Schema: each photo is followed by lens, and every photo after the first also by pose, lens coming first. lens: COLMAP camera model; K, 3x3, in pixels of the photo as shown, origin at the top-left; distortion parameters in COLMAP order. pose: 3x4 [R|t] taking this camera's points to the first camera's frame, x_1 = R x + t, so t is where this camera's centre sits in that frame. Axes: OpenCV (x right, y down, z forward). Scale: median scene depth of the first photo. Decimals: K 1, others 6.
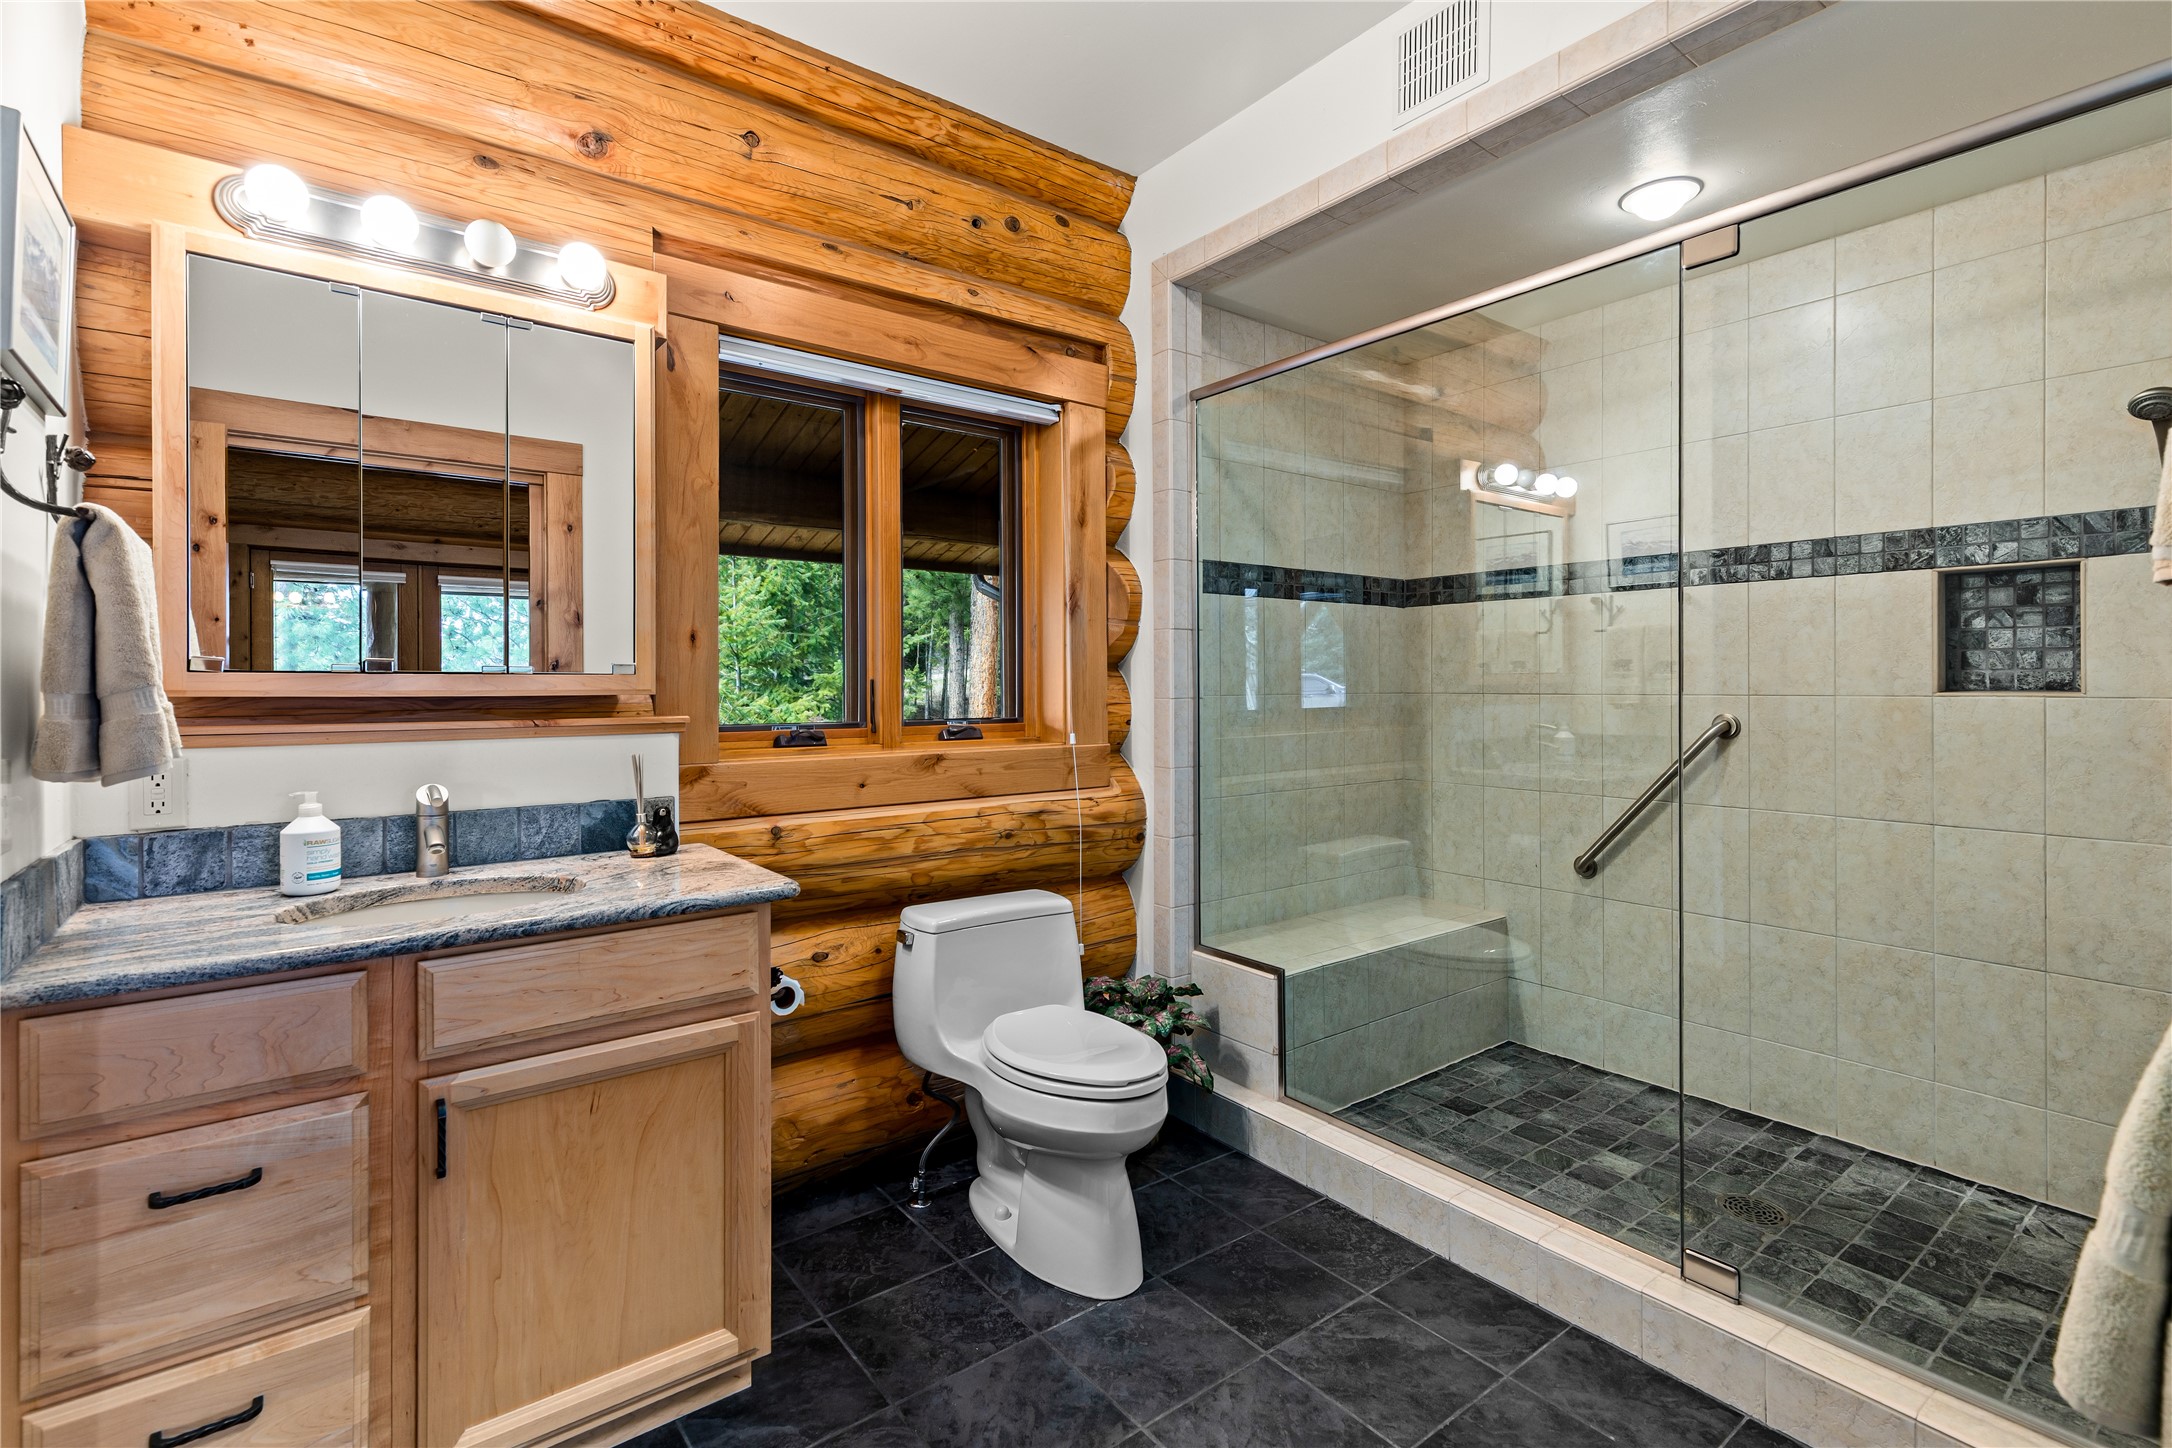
lens RADIAL K [[986.3, 0, 1101.2], [0, 986.3, 671.3], [0, 0, 1]] dist [0.005240, 0.000637]
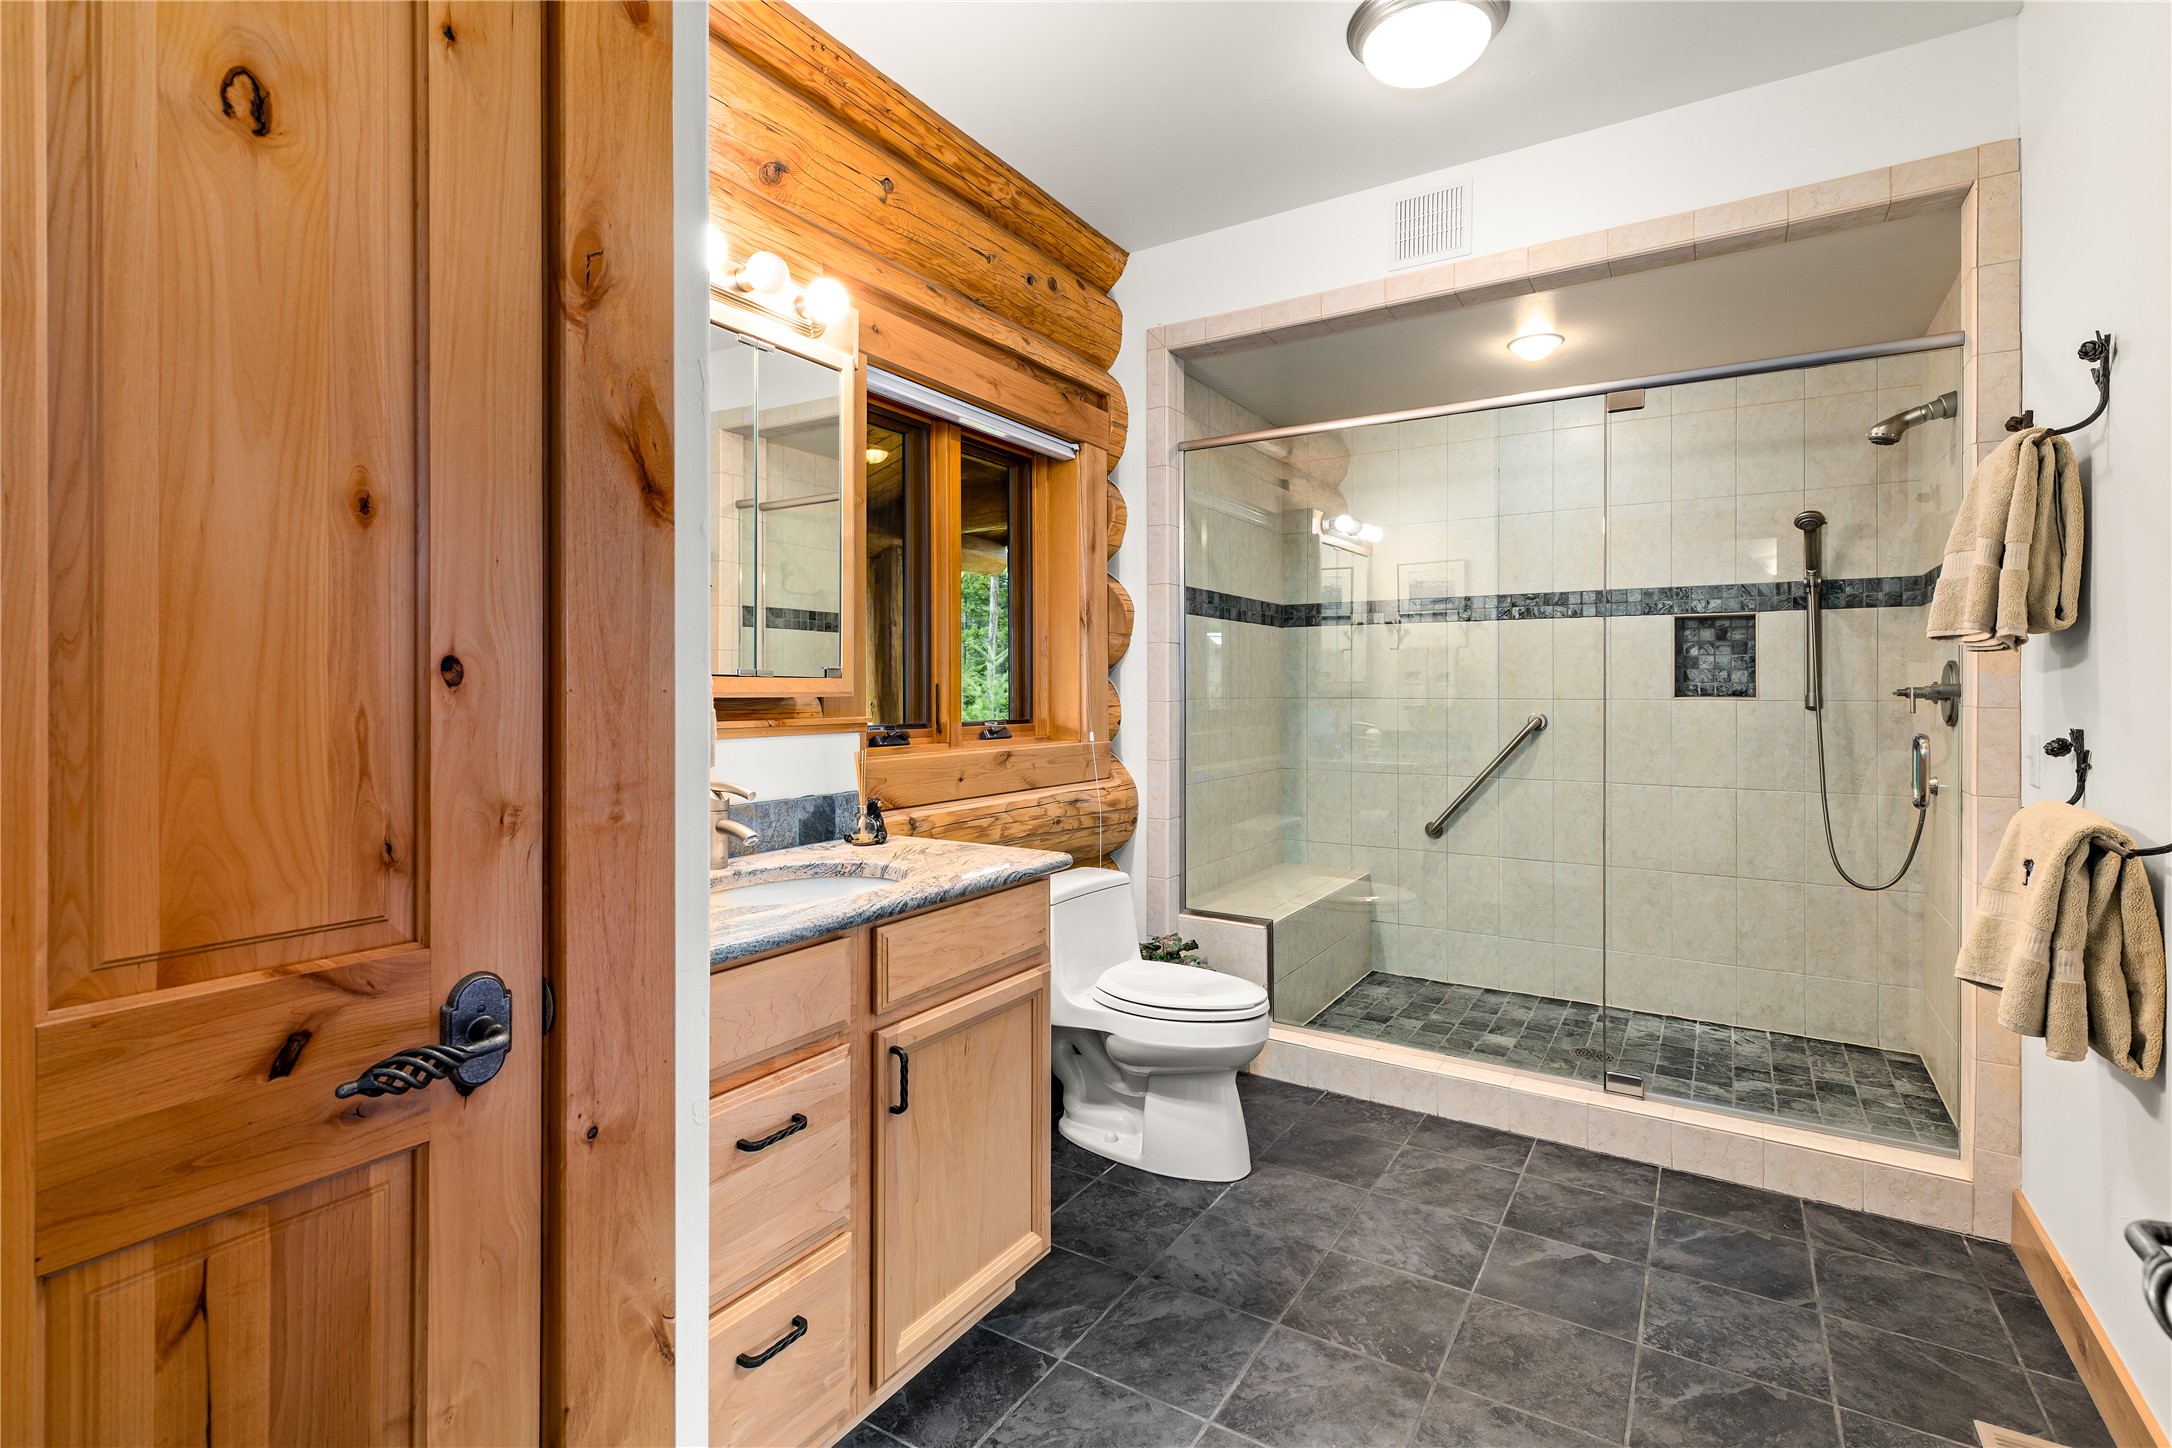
lens RADIAL K [[986.3, 0, 1101.2], [0, 986.3, 671.3], [0, 0, 1]] dist [0.005240, 0.000637]
pose [[0.936021, 0.011253, 0.351763, -0.477224], [-0.009089, 0.999928, -0.007802, 0.001544], [-0.351826, 0.004106, 0.936056, -0.090531]]
